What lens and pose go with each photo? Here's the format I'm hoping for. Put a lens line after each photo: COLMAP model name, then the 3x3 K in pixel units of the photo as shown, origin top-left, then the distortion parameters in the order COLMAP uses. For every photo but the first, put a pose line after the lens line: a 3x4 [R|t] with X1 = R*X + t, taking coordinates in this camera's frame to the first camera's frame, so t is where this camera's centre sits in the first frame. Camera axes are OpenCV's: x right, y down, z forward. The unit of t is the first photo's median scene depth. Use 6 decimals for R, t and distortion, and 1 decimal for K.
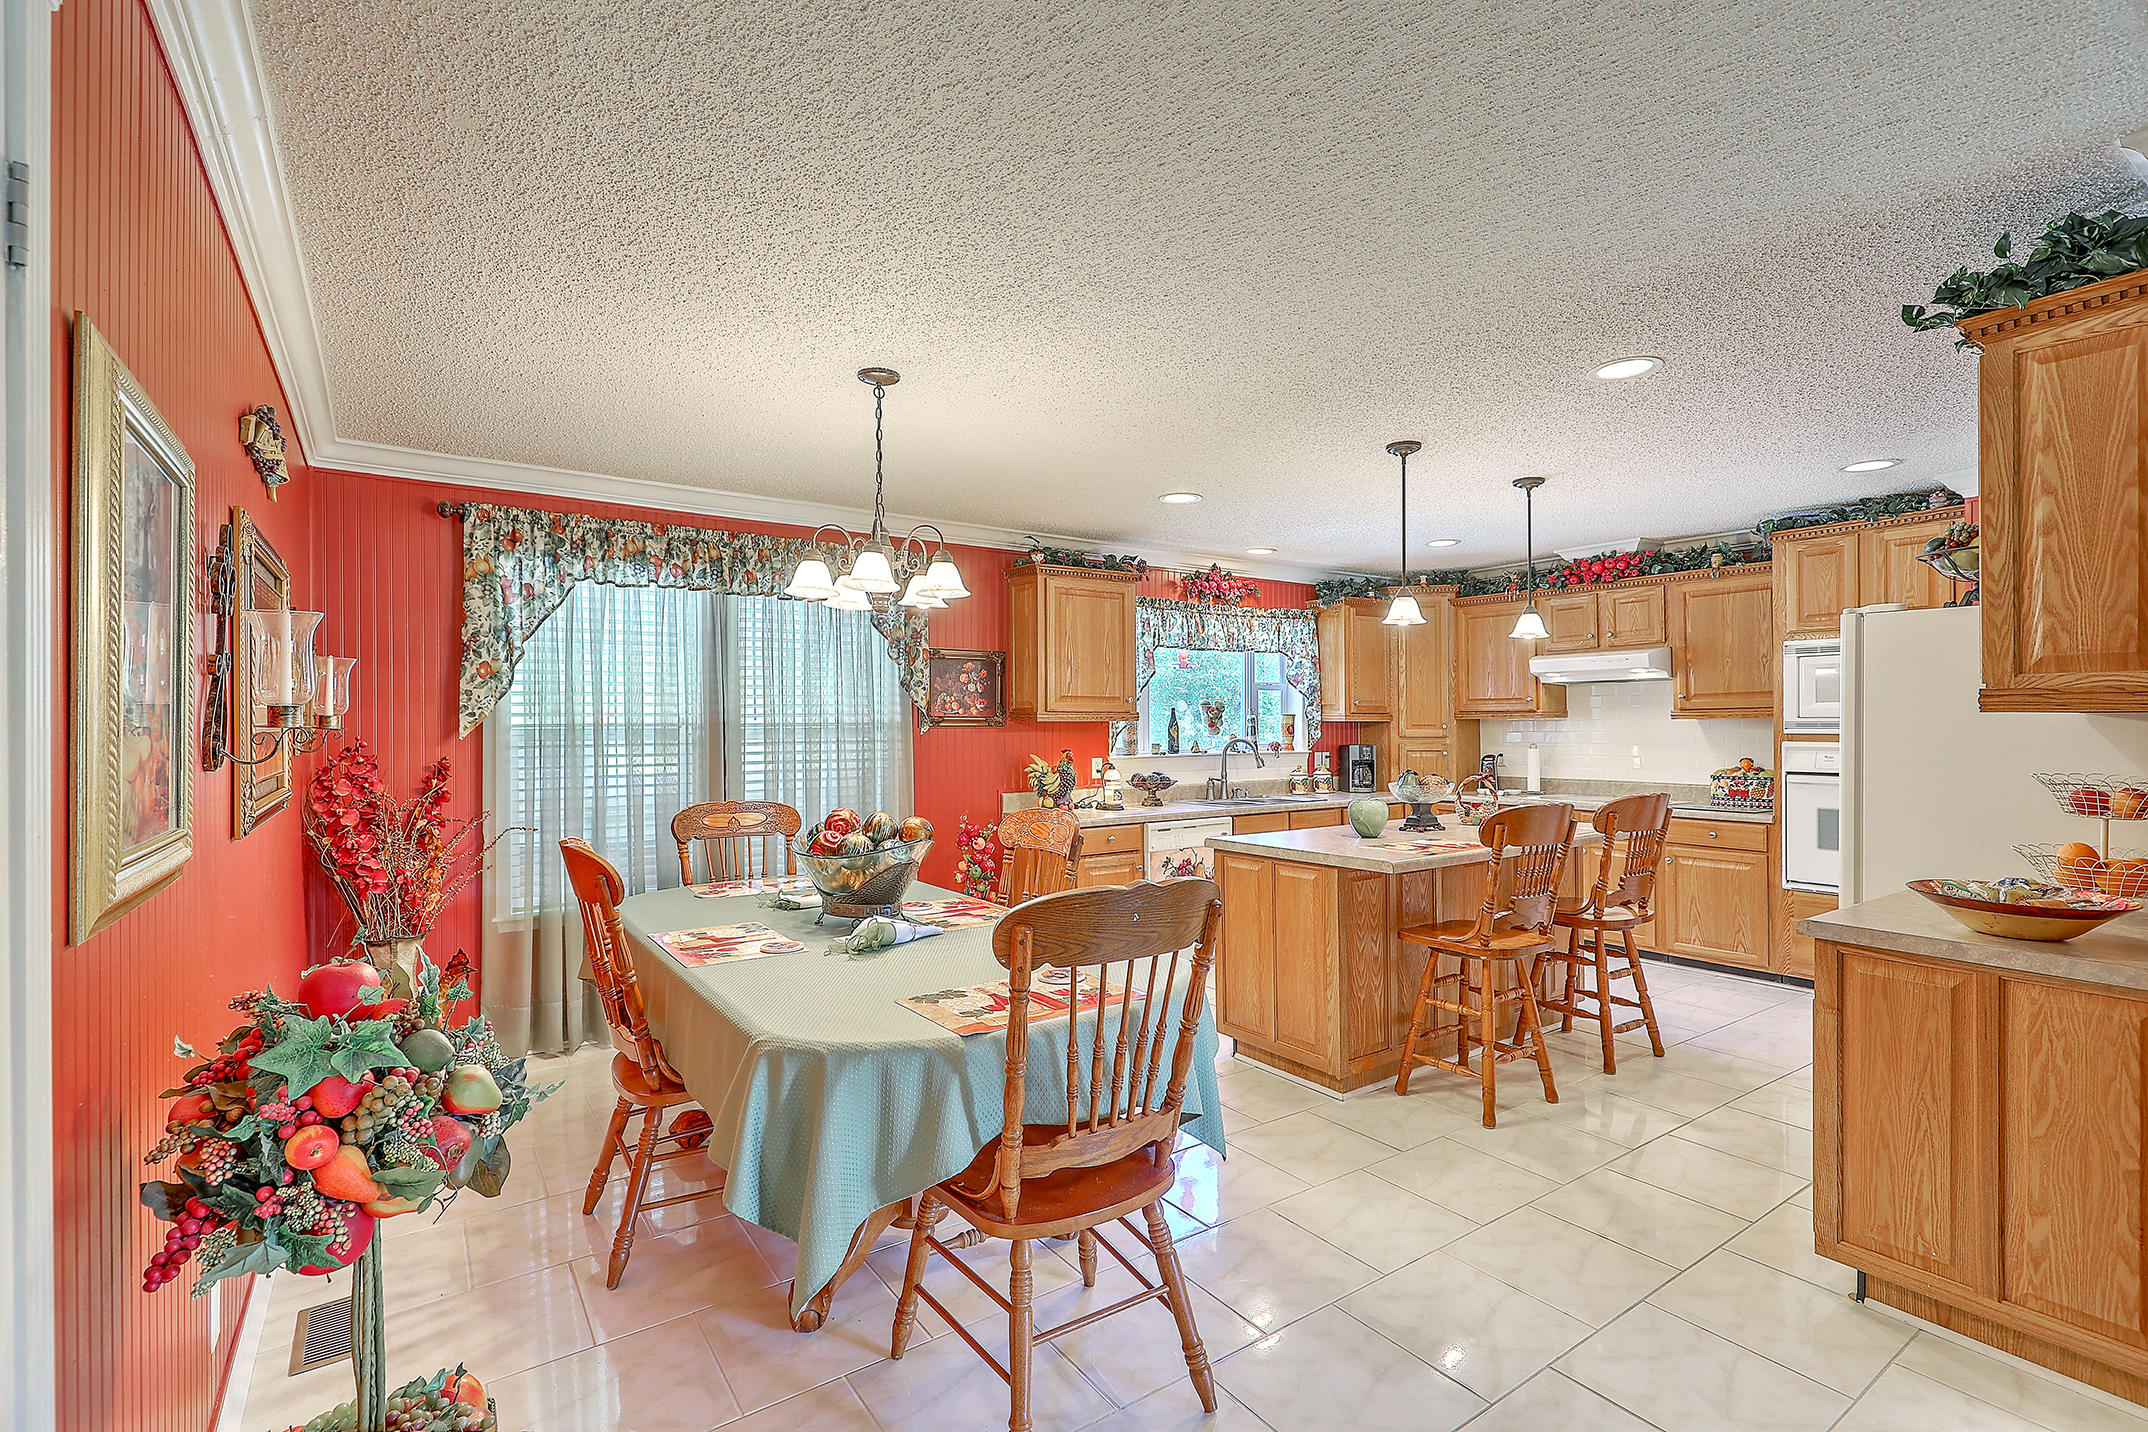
lens RADIAL K [[974.3, 0, 1074.0], [0, 974.3, 716.0], [0, 0, 1]] dist [0.001705, 0.000074]
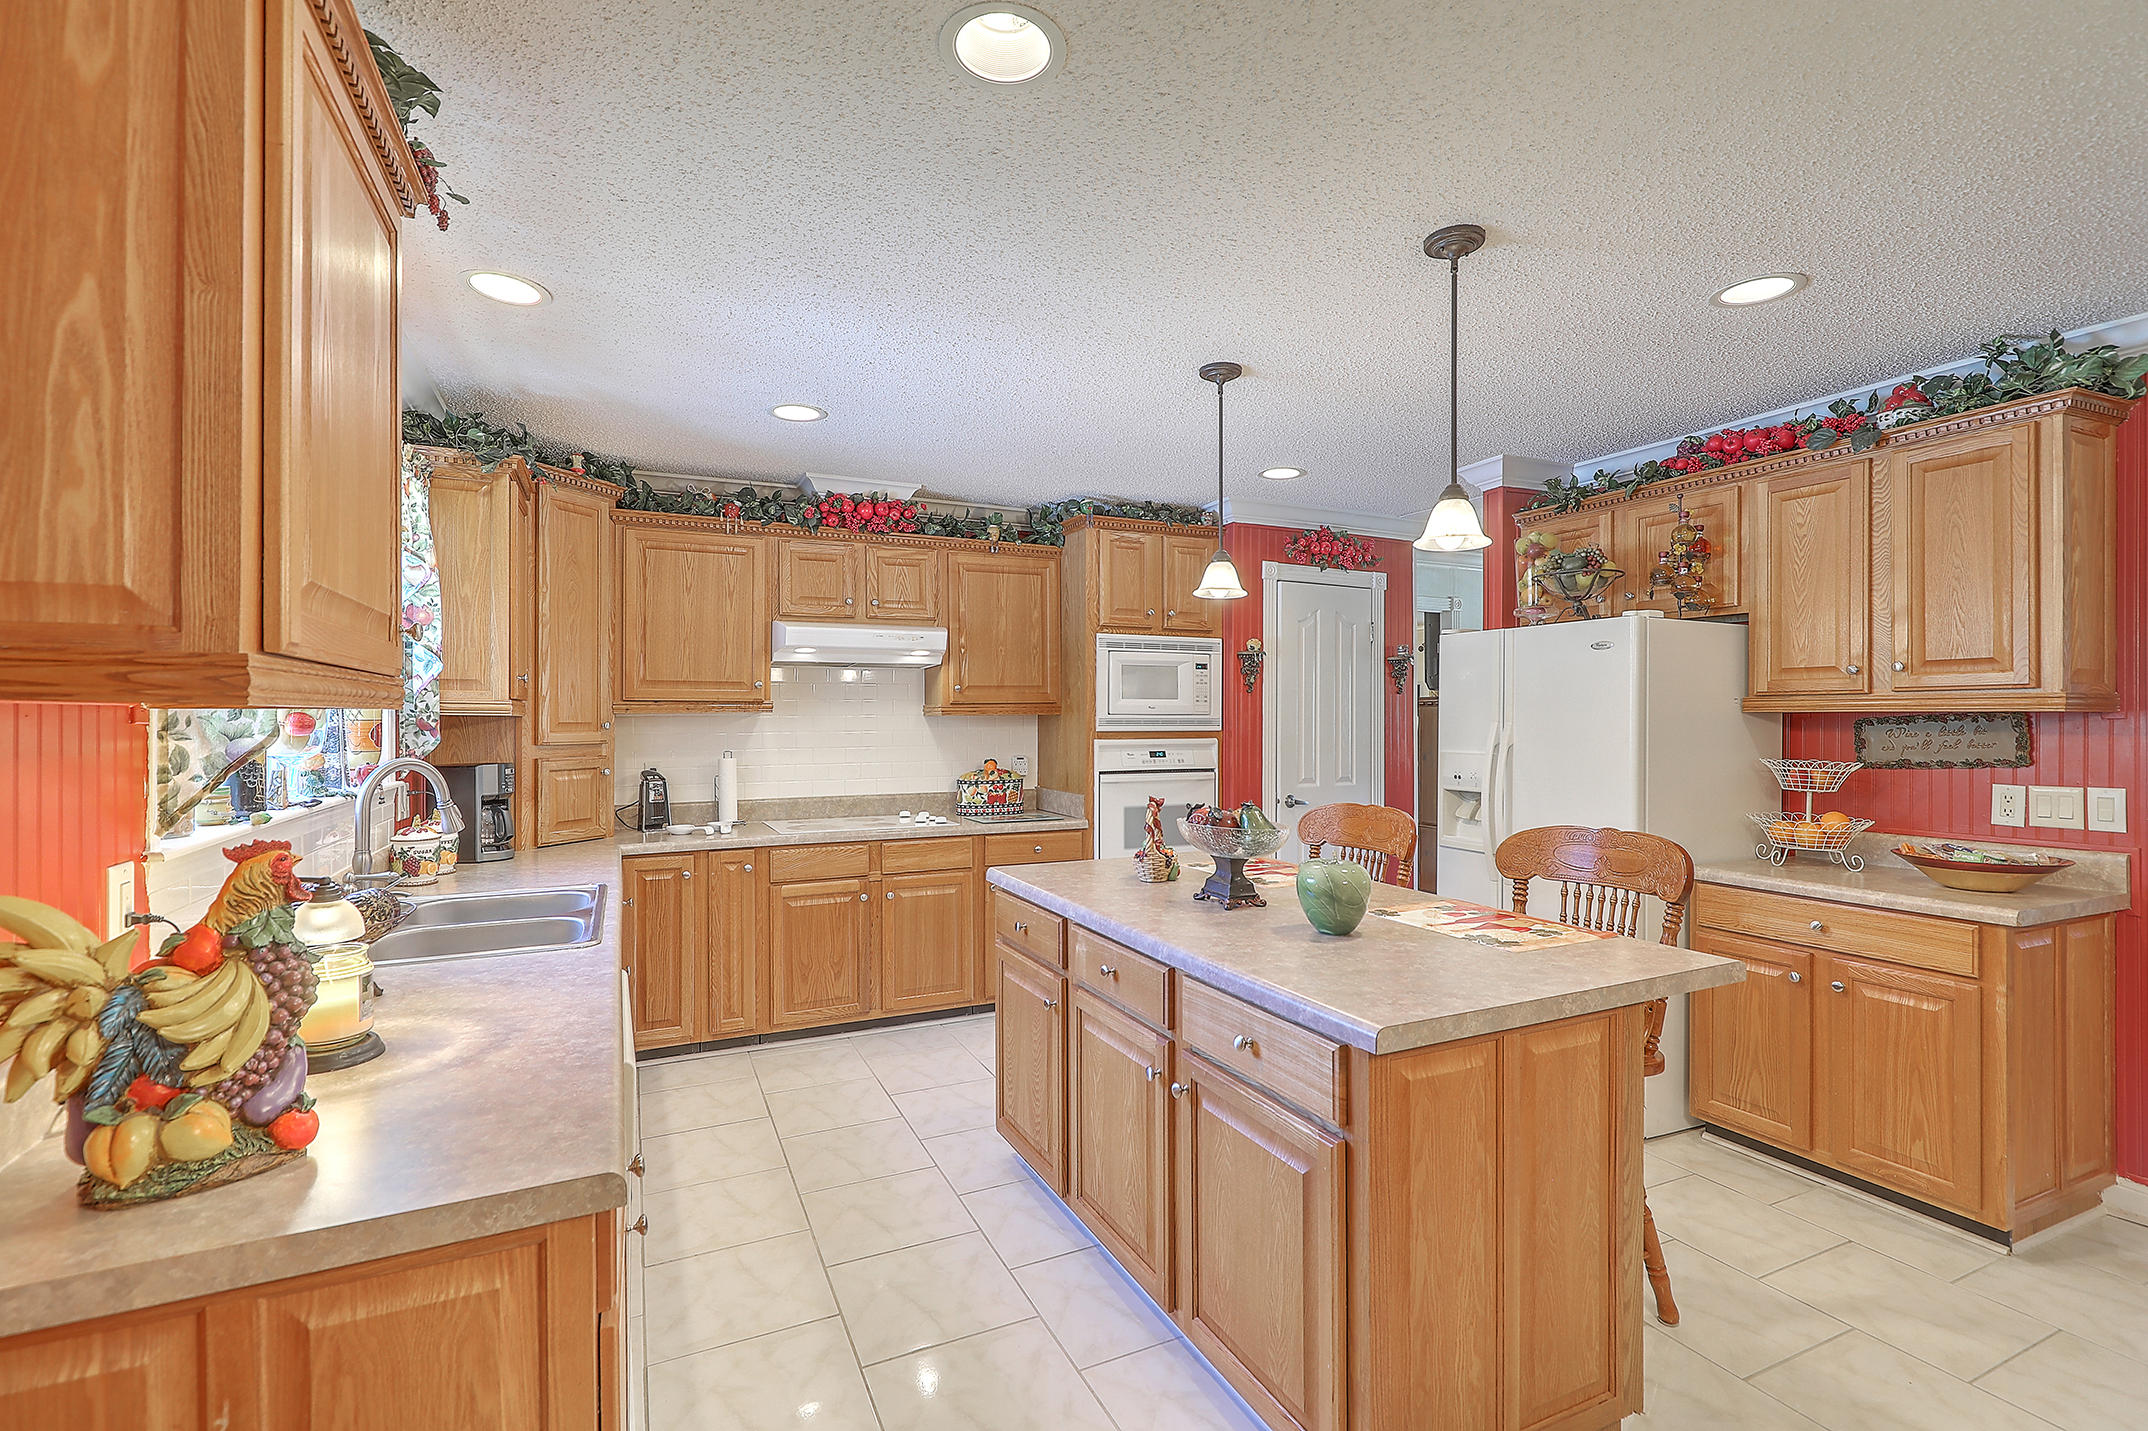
lens RADIAL K [[974.3, 0, 1074.0], [0, 974.3, 715.5], [0, 0, 1]] dist [0.001705, 0.000074]
pose [[0.159797, 0.005548, 0.987134, -0.203915], [-0.008213, 0.999957, -0.004291, 0.006885], [-0.987116, -0.007422, 0.159836, 0.869933]]
